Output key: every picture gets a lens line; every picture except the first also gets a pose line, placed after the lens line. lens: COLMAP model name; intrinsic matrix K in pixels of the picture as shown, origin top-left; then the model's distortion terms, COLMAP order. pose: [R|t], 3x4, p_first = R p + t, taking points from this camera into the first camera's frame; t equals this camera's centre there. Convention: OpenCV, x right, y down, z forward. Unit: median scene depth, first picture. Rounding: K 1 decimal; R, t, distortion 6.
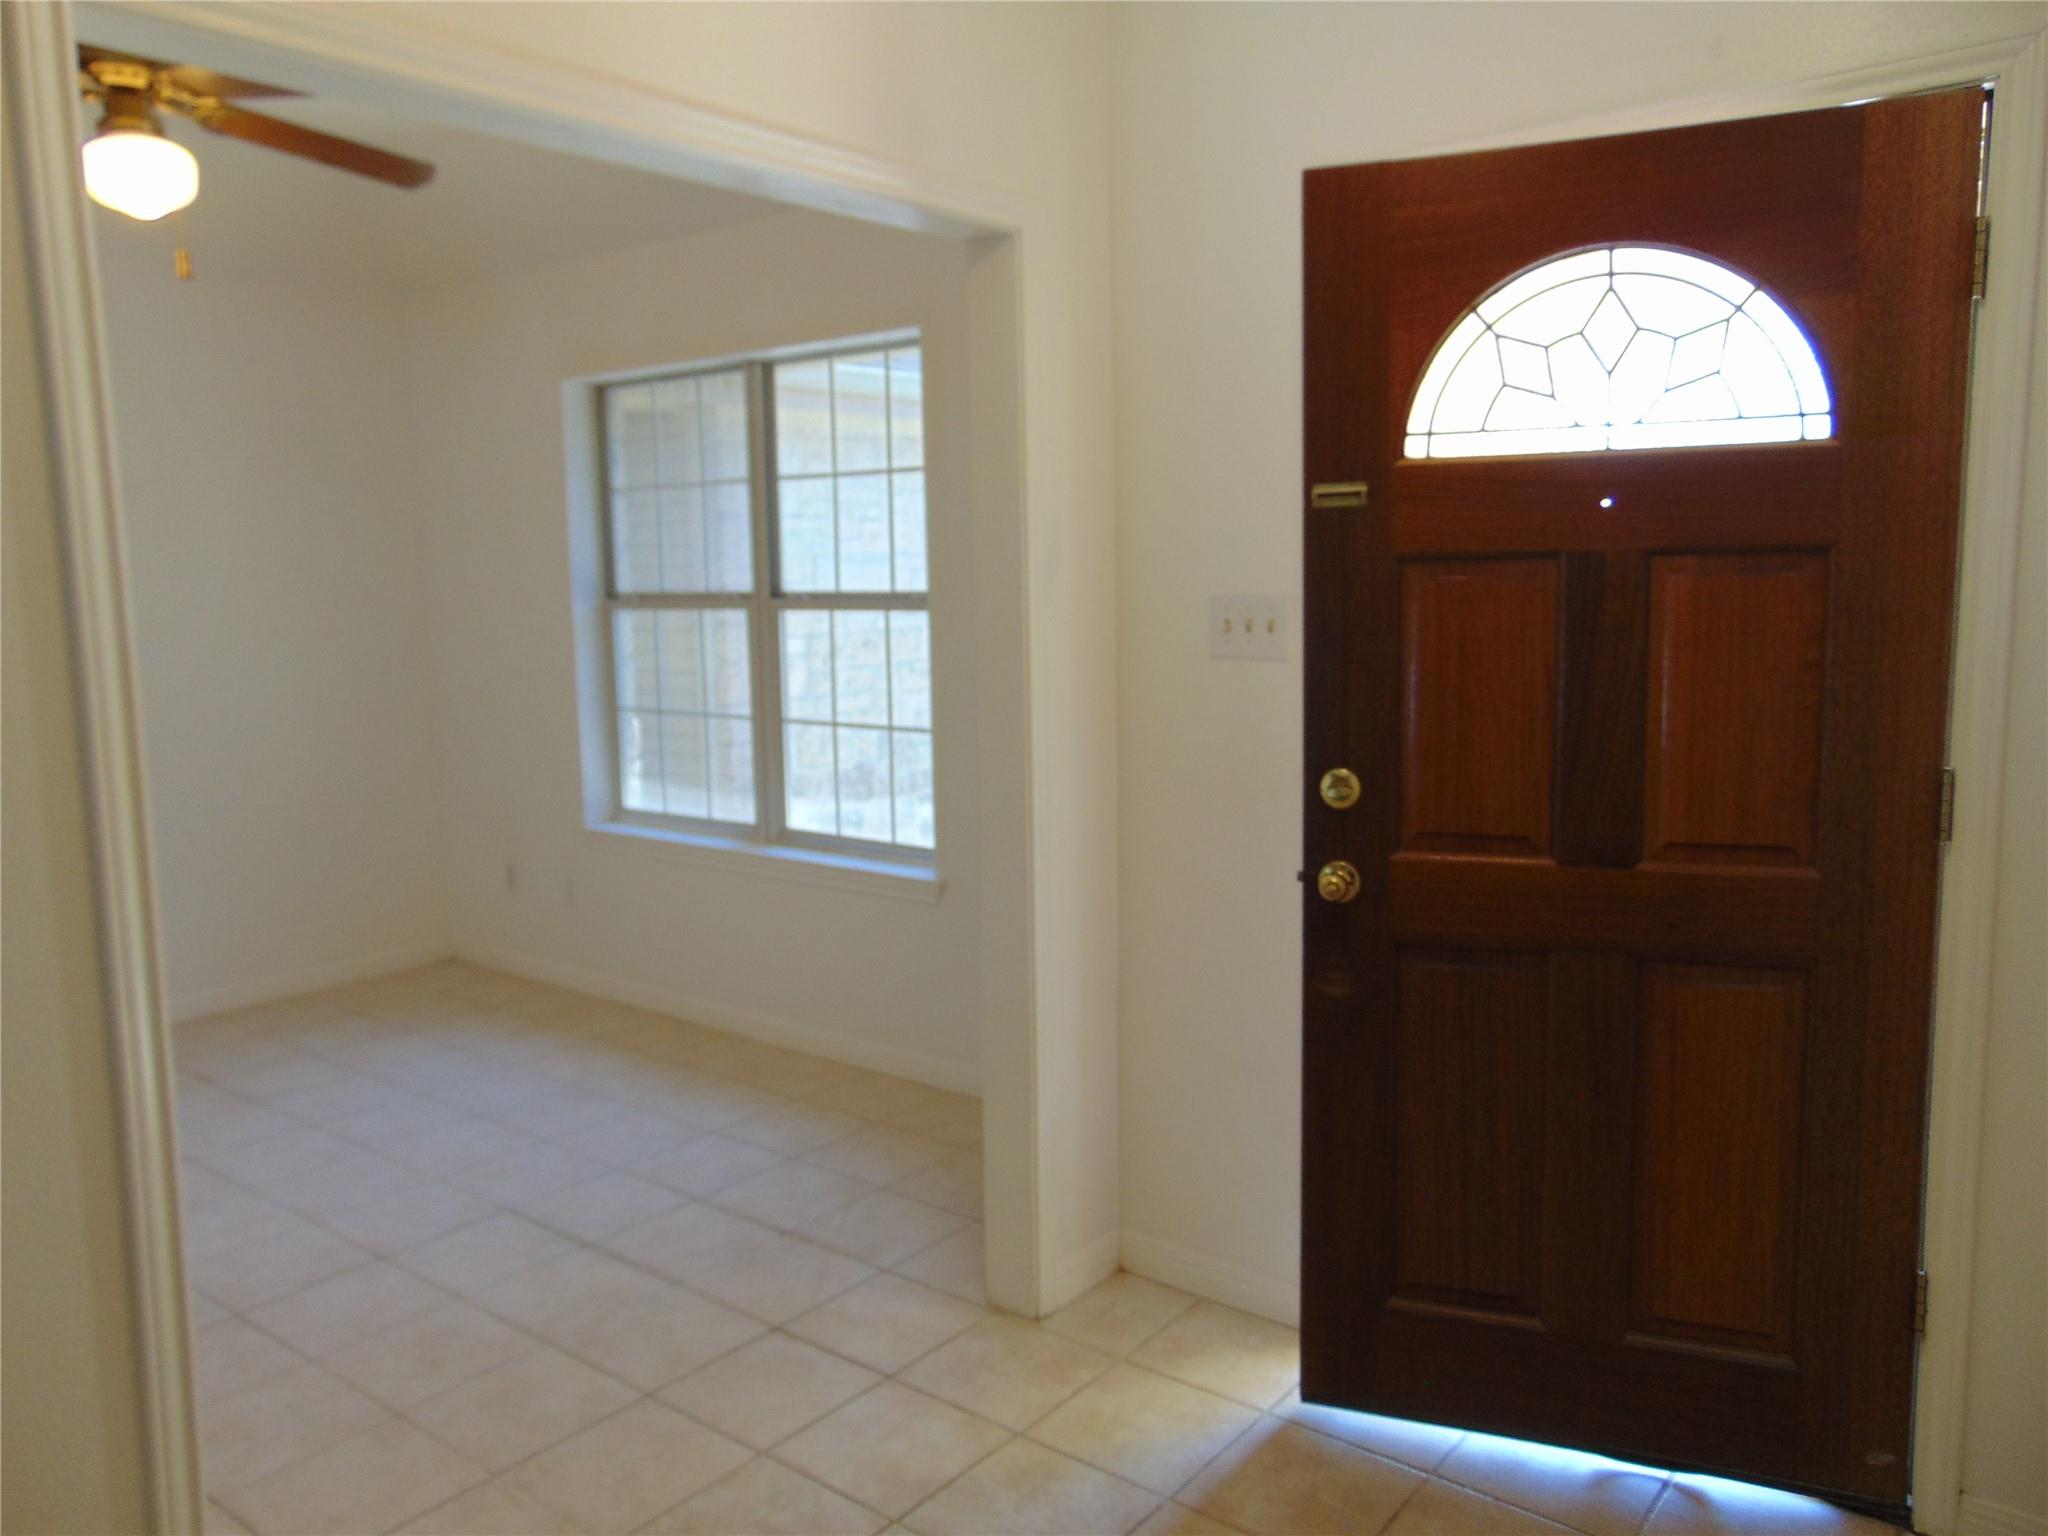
lens RADIAL K [[1540.8, 0, 1024.0], [0, 1540.8, 768.0], [0, 0, 1]] dist [-0.043869, 0.086143]
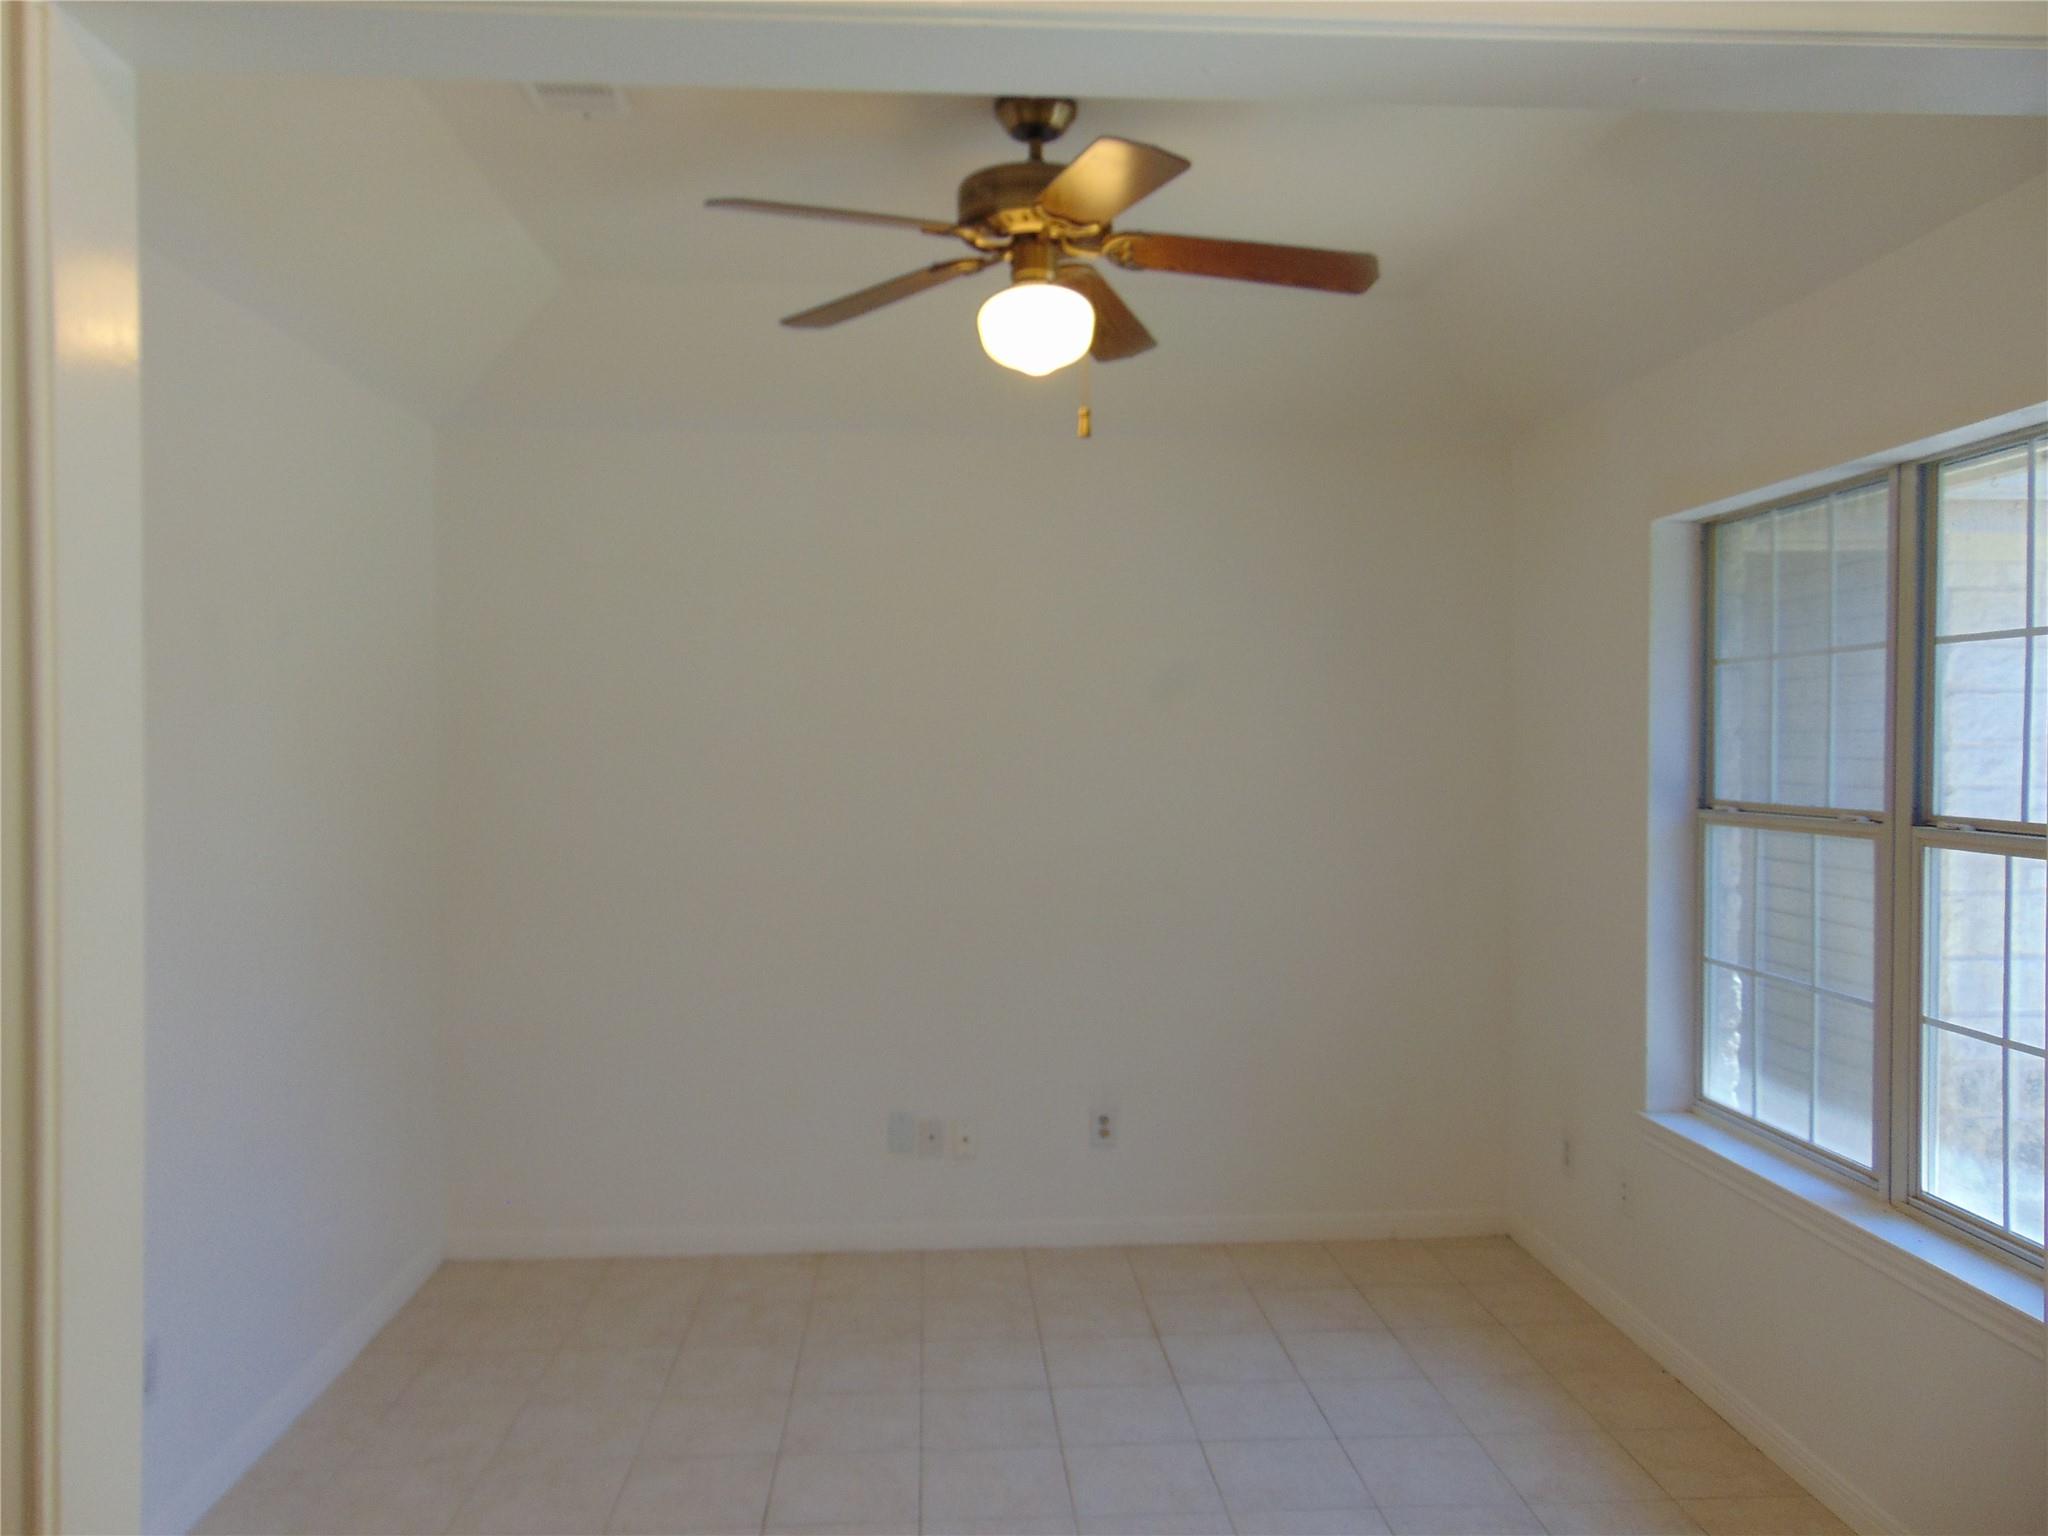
lens RADIAL K [[1540.8, 0, 1024.0], [0, 1540.8, 768.0], [0, 0, 1]] dist [-0.043869, 0.086143]
pose [[0.666435, 0.033636, -0.744804, 0.061377], [-0.113889, 0.991851, -0.057112, -0.053048], [0.736813, 0.122886, 0.664835, 0.285002]]
